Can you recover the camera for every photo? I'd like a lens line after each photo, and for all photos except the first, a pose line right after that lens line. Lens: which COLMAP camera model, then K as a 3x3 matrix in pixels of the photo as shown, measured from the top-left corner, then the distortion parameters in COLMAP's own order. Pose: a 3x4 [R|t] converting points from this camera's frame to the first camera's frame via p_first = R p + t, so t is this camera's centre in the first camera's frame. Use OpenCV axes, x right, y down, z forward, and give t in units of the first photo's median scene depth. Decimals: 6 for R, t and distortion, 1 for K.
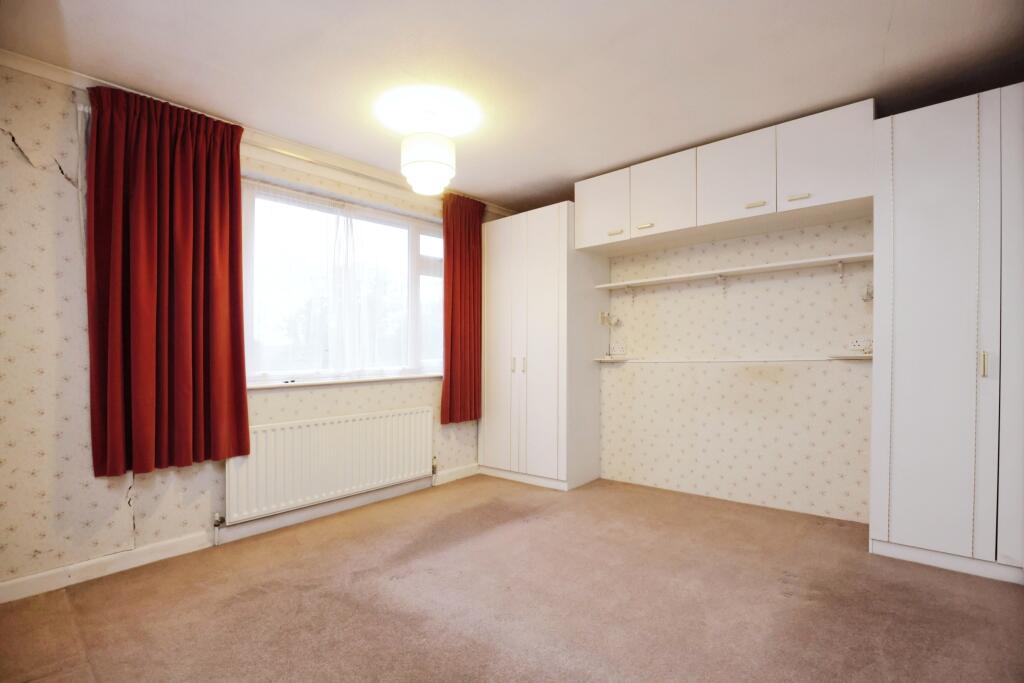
lens RADIAL K [[475.1, 0, 512.0], [0, 475.1, 341.5], [0, 0, 1]] dist [-0.035558, 0.000232]
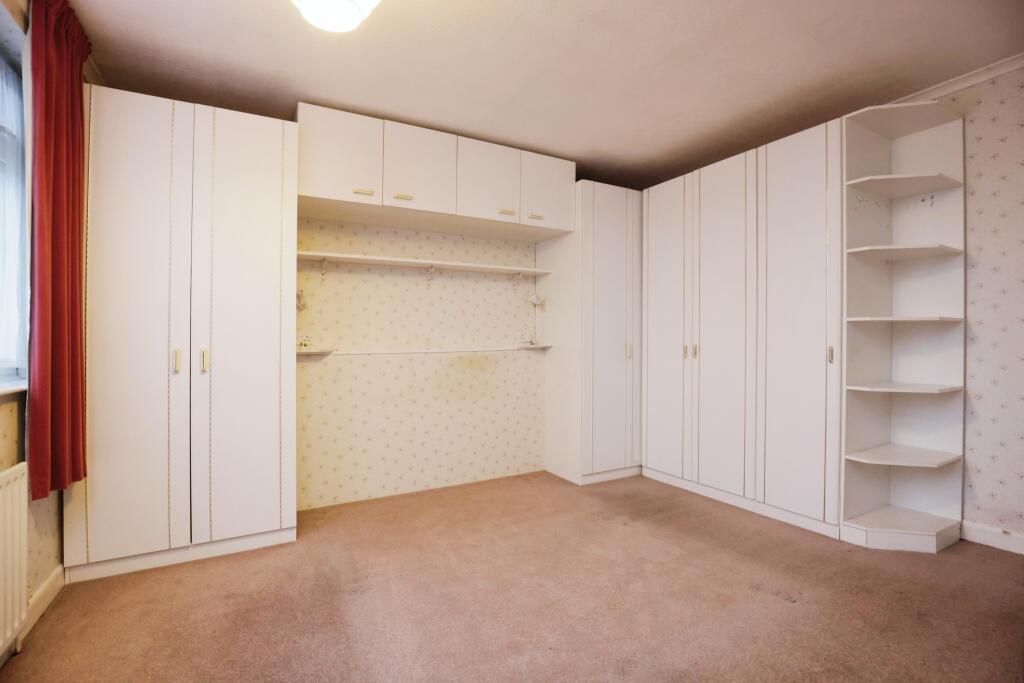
lens RADIAL K [[495.6, 0, 512.0], [0, 495.6, 341.5], [0, 0, 1]] dist [0.018183, -0.000187]
pose [[0.315847, 0.011414, 0.948741, -0.529574], [-0.026827, 0.999635, -0.003095, 0.018659], [-0.948431, -0.024474, 0.316038, 0.521481]]
